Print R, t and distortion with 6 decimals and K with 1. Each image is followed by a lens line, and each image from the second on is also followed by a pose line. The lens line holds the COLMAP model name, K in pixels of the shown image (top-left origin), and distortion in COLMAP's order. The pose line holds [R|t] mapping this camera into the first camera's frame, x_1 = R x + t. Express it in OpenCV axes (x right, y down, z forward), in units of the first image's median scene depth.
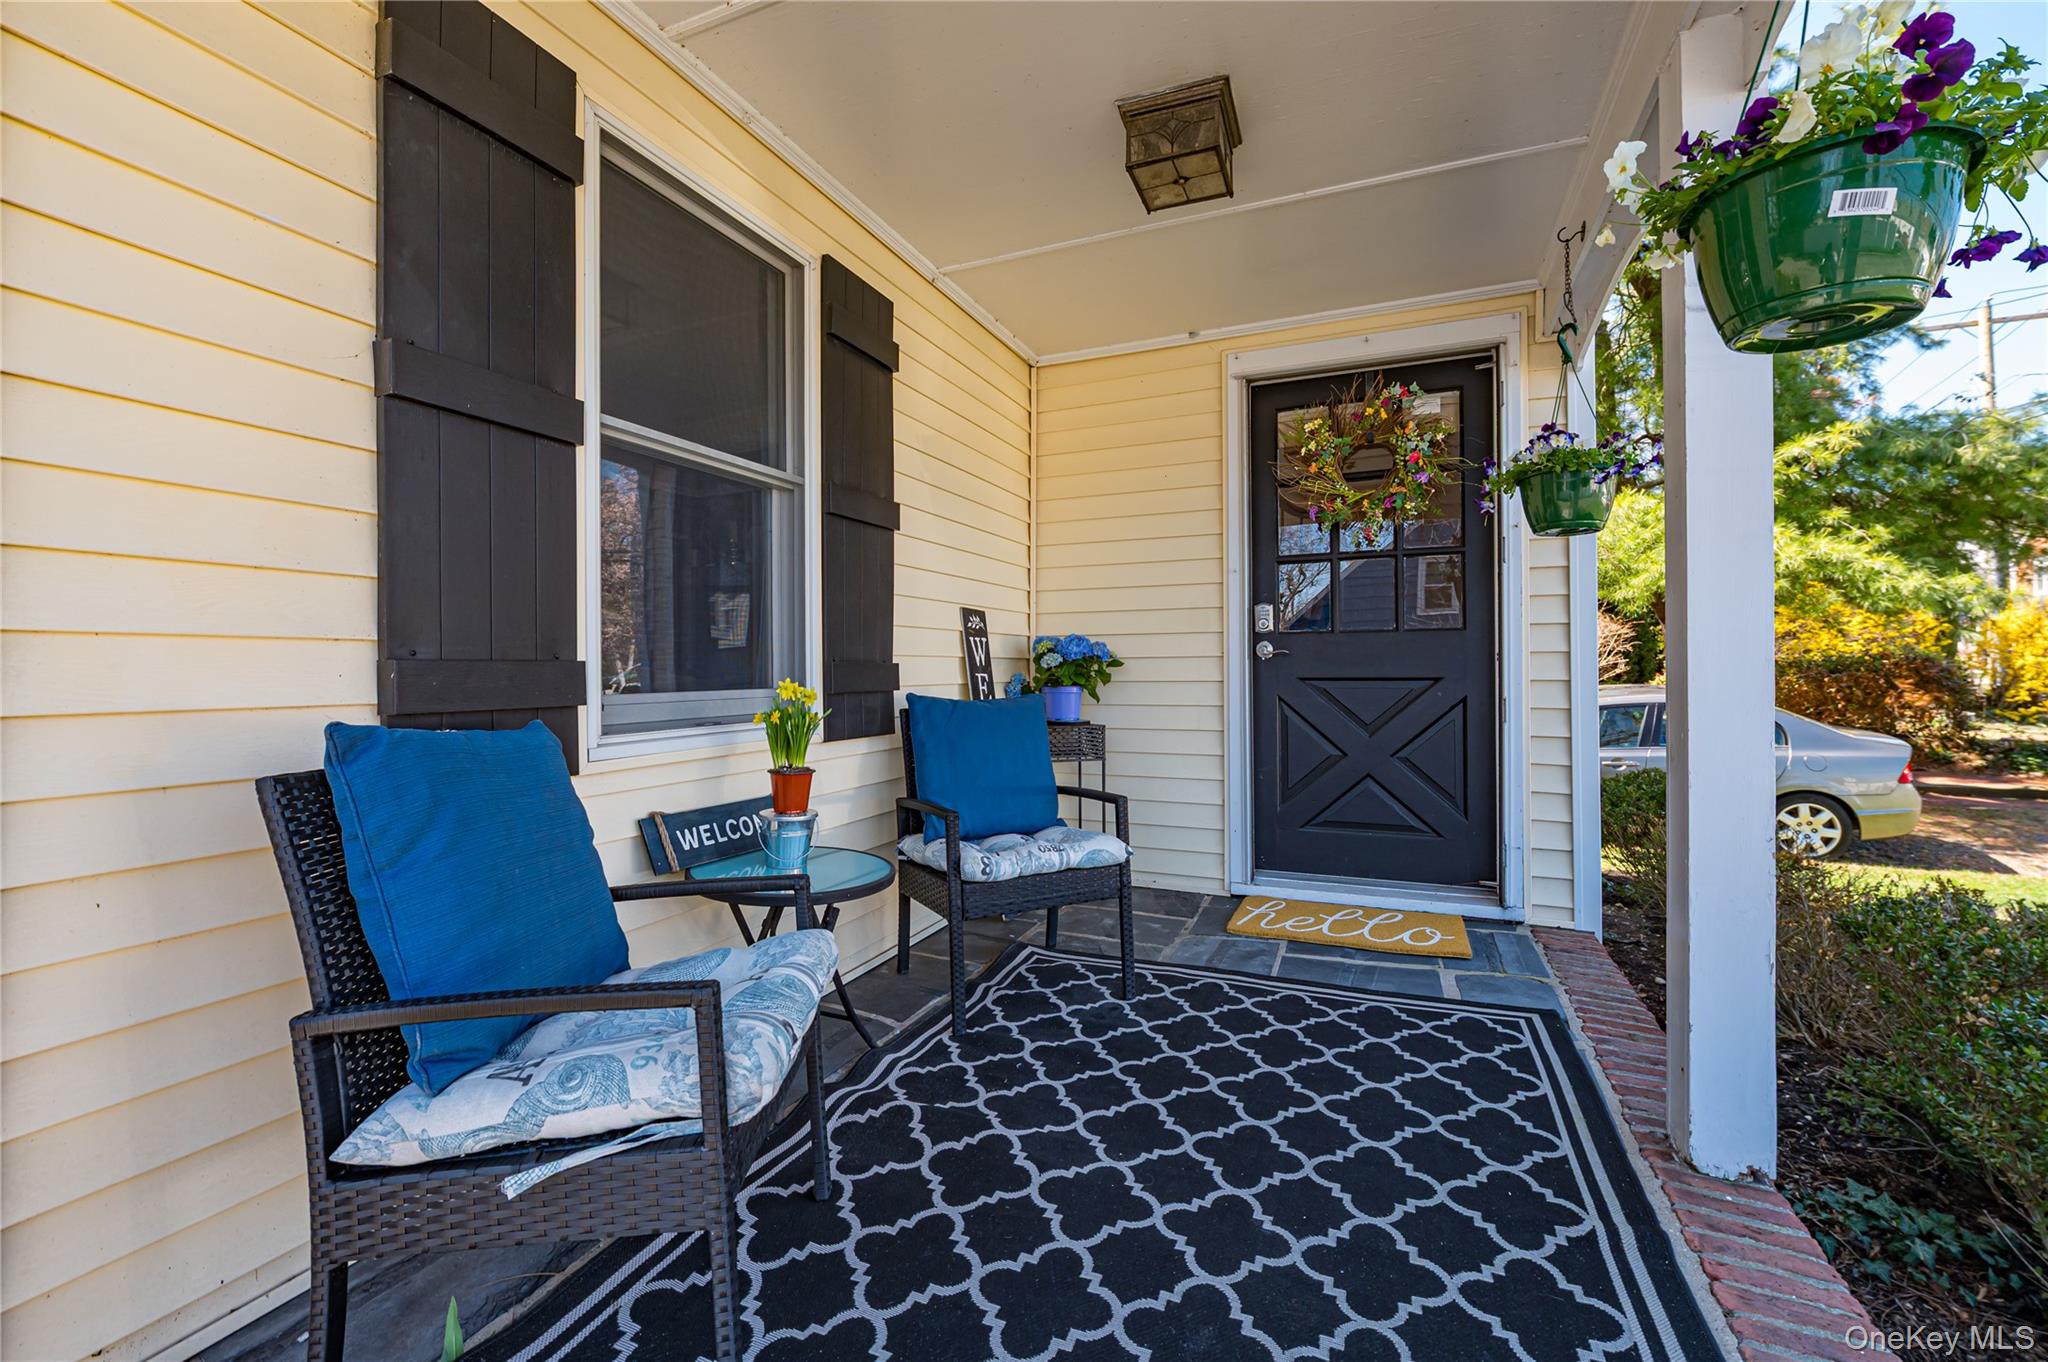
lens RADIAL K [[862.4, 0, 1025.5], [0, 862.4, 657.4], [0, 0, 1]] dist [-0.000736, -0.000060]
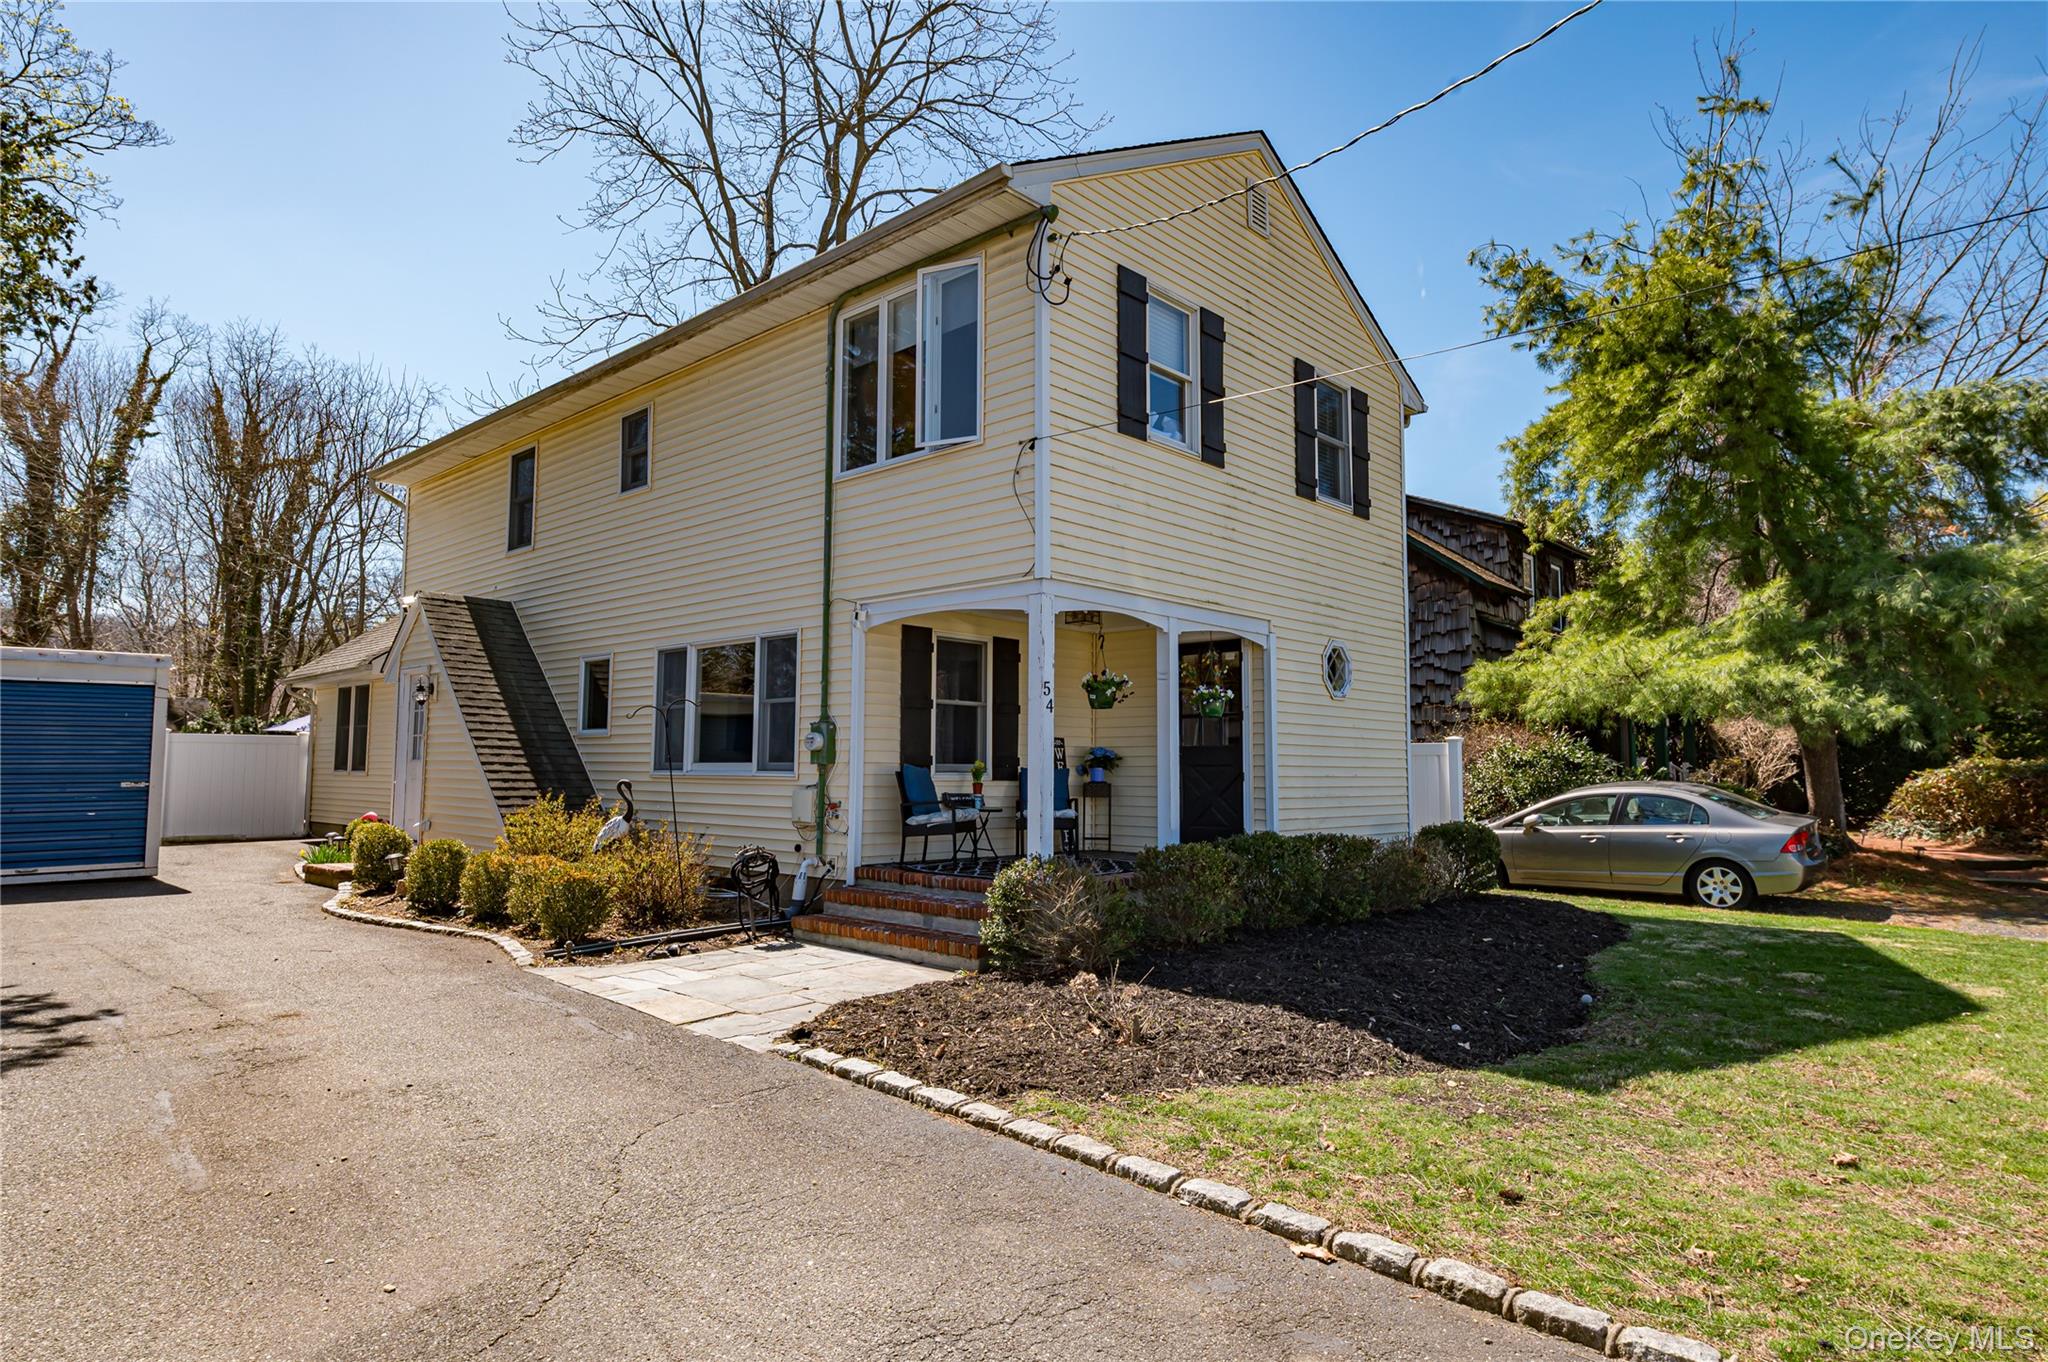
lens RADIAL K [[1146.1, 0, 1024.0], [0, 1146.1, 681.0], [0, 0, 1]] dist [0.000369, 0.000013]
pose [[0.942973, -0.015756, -0.332497, 1.610069], [-0.006868, 0.997745, -0.066760, 0.010303], [0.332799, 0.065236, 0.940739, -3.732787]]
